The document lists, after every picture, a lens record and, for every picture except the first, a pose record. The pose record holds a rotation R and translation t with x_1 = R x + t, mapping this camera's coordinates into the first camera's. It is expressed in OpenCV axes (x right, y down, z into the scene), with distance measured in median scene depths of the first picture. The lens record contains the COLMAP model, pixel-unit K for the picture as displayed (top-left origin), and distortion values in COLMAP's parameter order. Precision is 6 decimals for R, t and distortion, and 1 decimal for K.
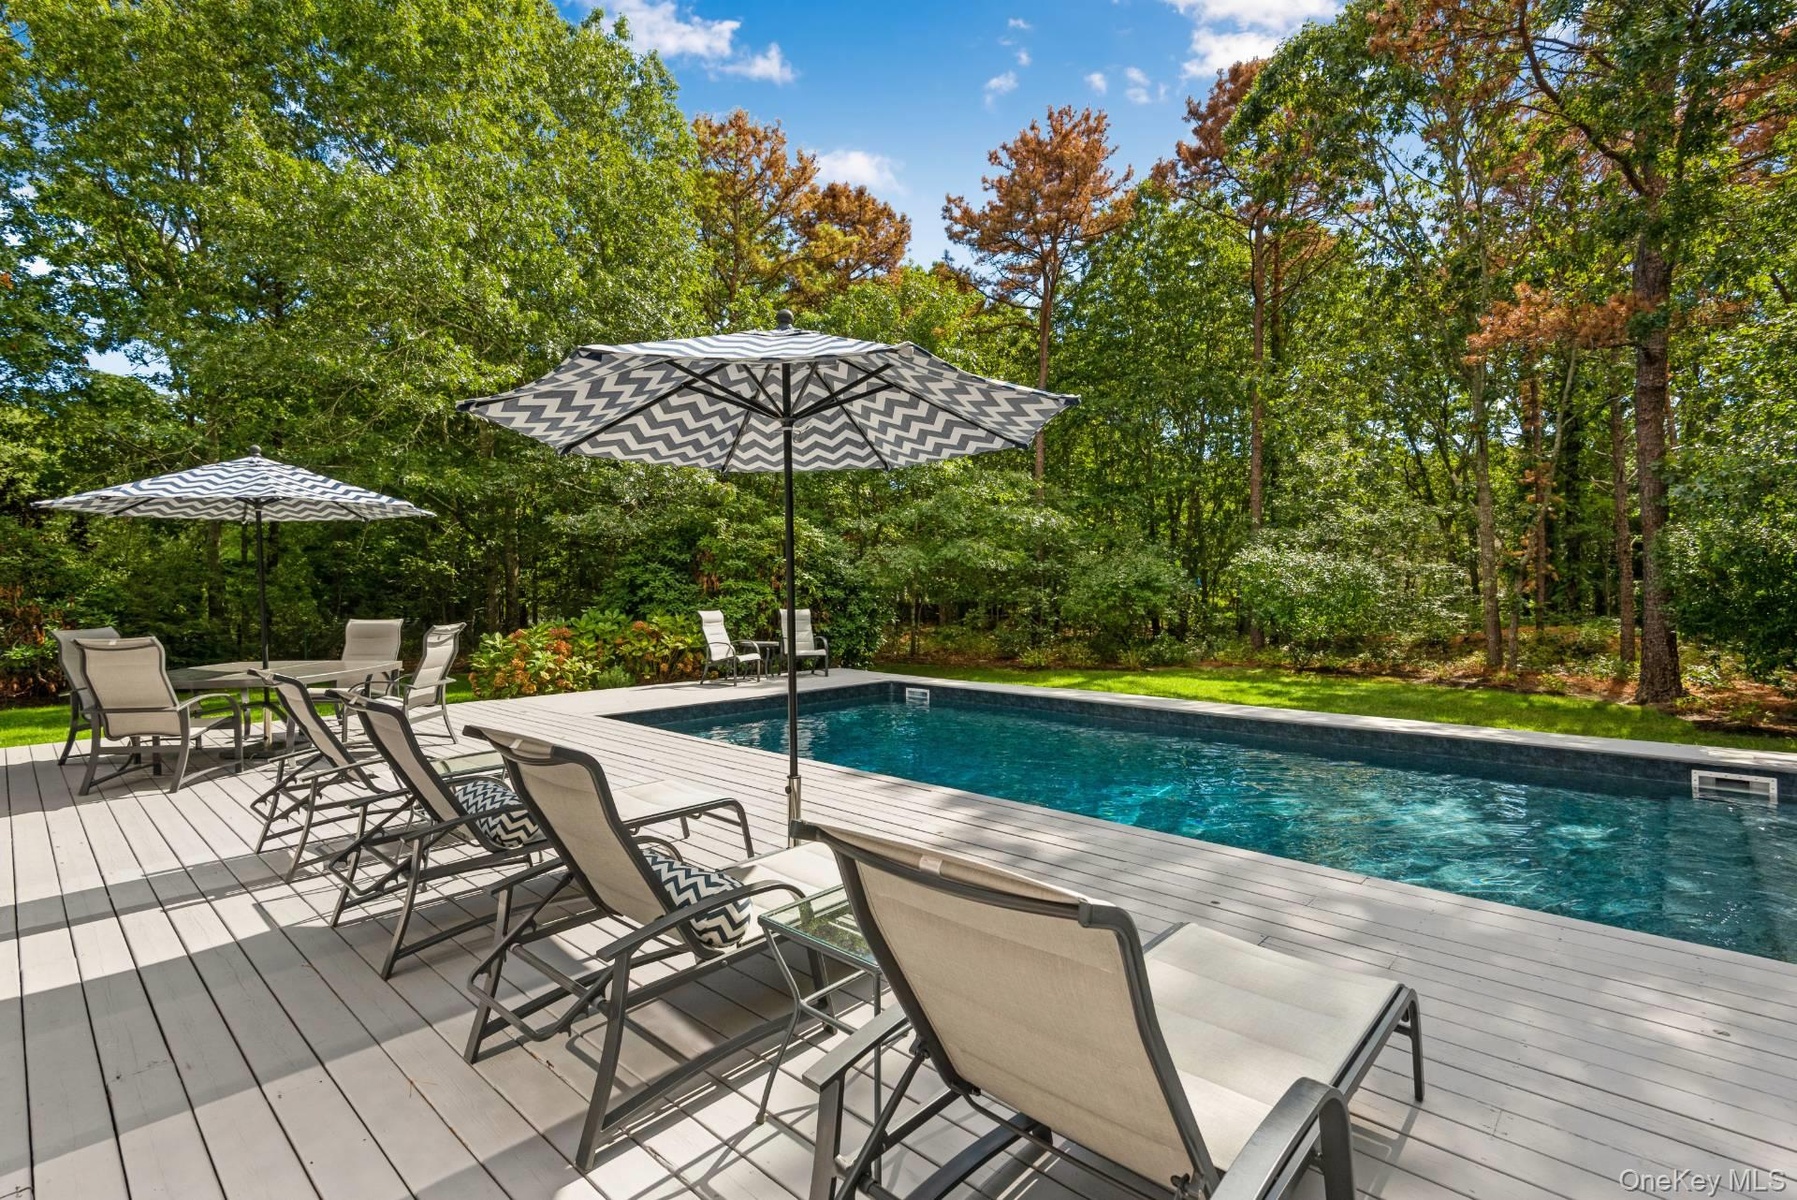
lens RADIAL K [[821.1, 0, 898.5], [0, 821.1, 600.0], [0, 0, 1]] dist [-0.001464, -0.000540]
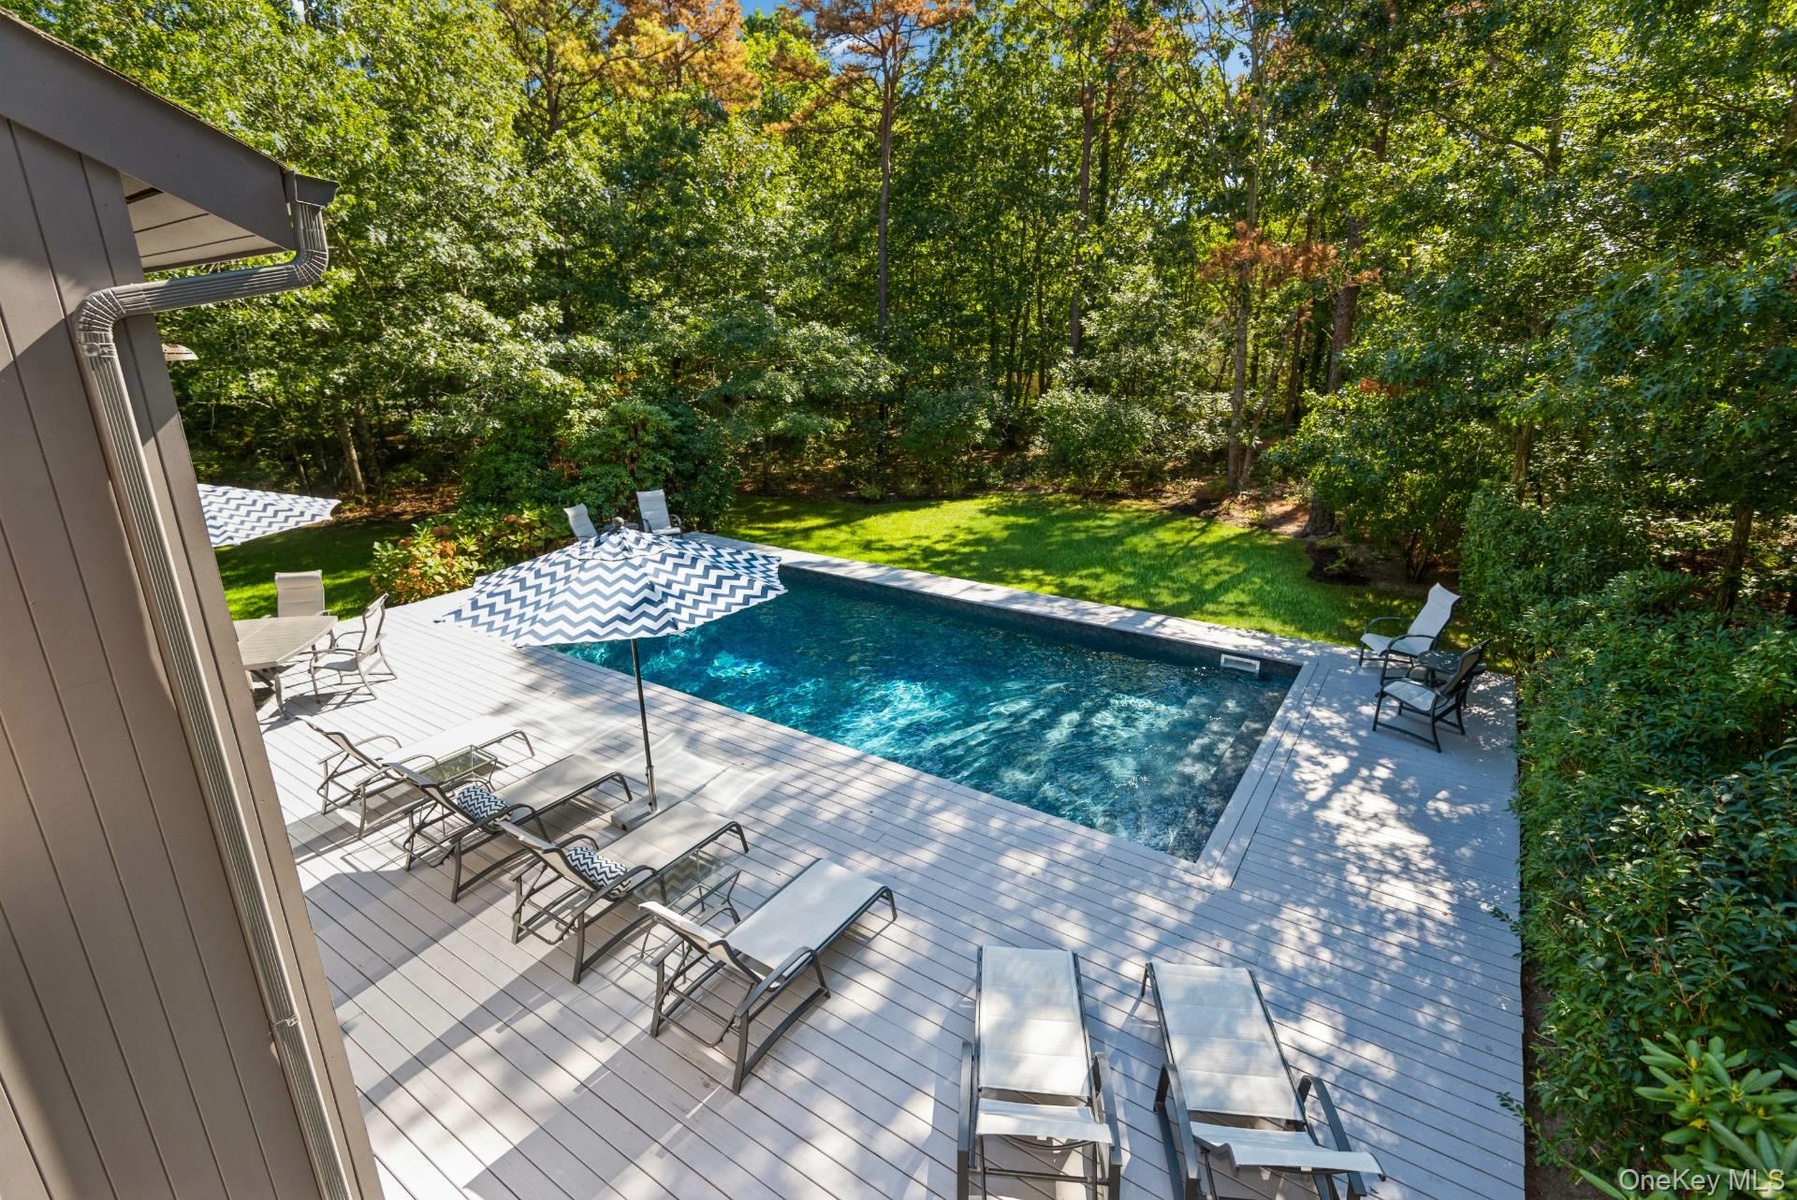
lens RADIAL K [[821.1, 0, 898.5], [0, 821.1, 600.0], [0, 0, 1]] dist [-0.001464, -0.000540]
pose [[0.988660, -0.053282, 0.140404, 0.049881], [0.009517, 0.955291, 0.295513, -0.176128], [-0.149872, -0.290826, 0.944965, -0.190625]]
